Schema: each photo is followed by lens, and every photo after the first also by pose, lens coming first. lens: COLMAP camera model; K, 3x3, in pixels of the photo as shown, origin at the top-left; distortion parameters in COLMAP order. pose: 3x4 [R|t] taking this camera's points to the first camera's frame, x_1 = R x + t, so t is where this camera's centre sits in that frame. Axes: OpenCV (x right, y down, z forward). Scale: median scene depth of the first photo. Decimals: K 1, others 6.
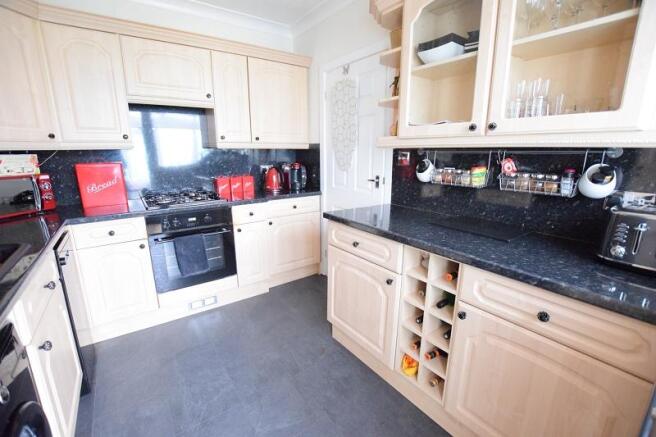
lens RADIAL K [[288.6, 0, 328.8], [0, 288.6, 220.7], [0, 0, 1]] dist [-0.040478, 0.007784]
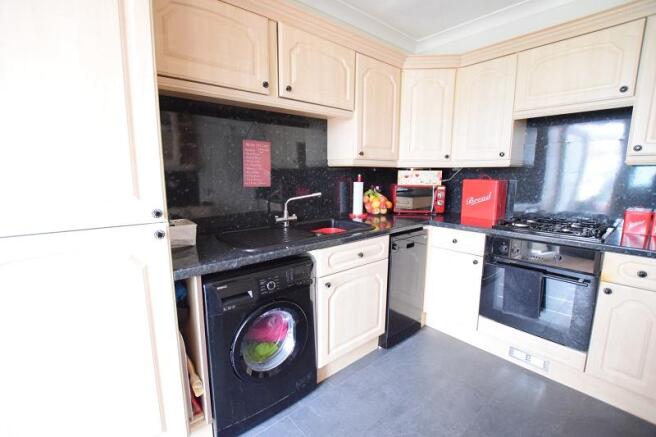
lens RADIAL K [[288.6, 0, 328.8], [0, 288.6, 220.7], [0, 0, 1]] dist [-0.040478, 0.007784]
pose [[0.070246, 0.159709, -0.984662, 0.273127], [-0.235960, 0.961747, 0.139159, -0.068179], [0.969220, 0.222566, 0.105244, 0.361203]]
